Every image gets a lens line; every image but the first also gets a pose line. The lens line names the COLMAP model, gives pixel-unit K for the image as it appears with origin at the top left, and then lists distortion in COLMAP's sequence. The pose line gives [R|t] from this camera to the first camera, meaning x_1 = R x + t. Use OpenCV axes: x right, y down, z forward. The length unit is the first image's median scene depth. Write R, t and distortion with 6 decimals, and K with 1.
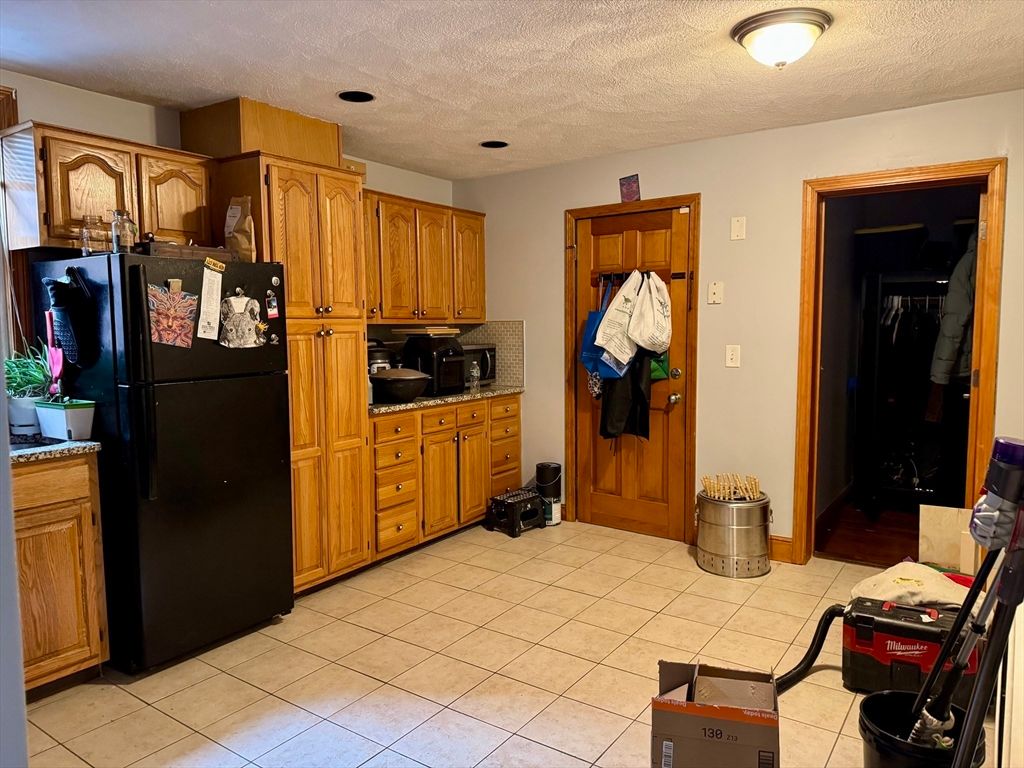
lens RADIAL K [[730.8, 0, 514.4], [0, 730.8, 381.3], [0, 0, 1]] dist [0.018596, -0.025494]
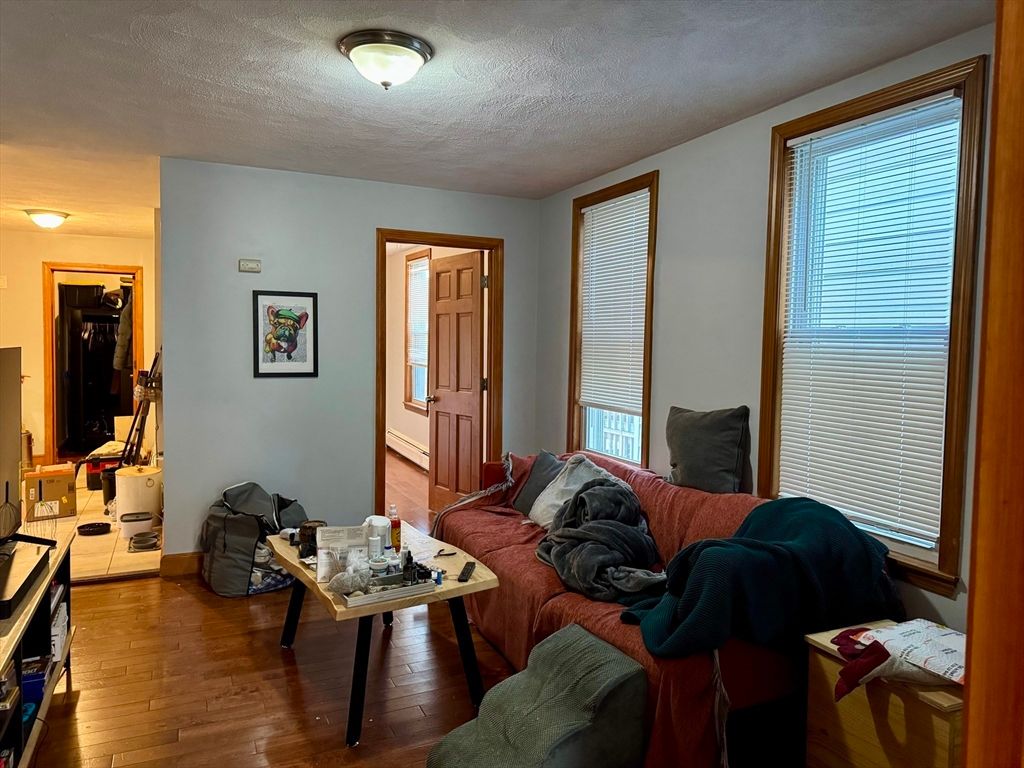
lens RADIAL K [[730.8, 0, 515.8], [0, 730.8, 379.8], [0, 0, 1]] dist [0.018596, -0.025494]
pose [[0.510691, -0.030790, 0.859213, -0.604630], [0.052204, 0.998625, 0.004757, 0.081818], [-0.858178, 0.042425, 0.511596, -0.984207]]
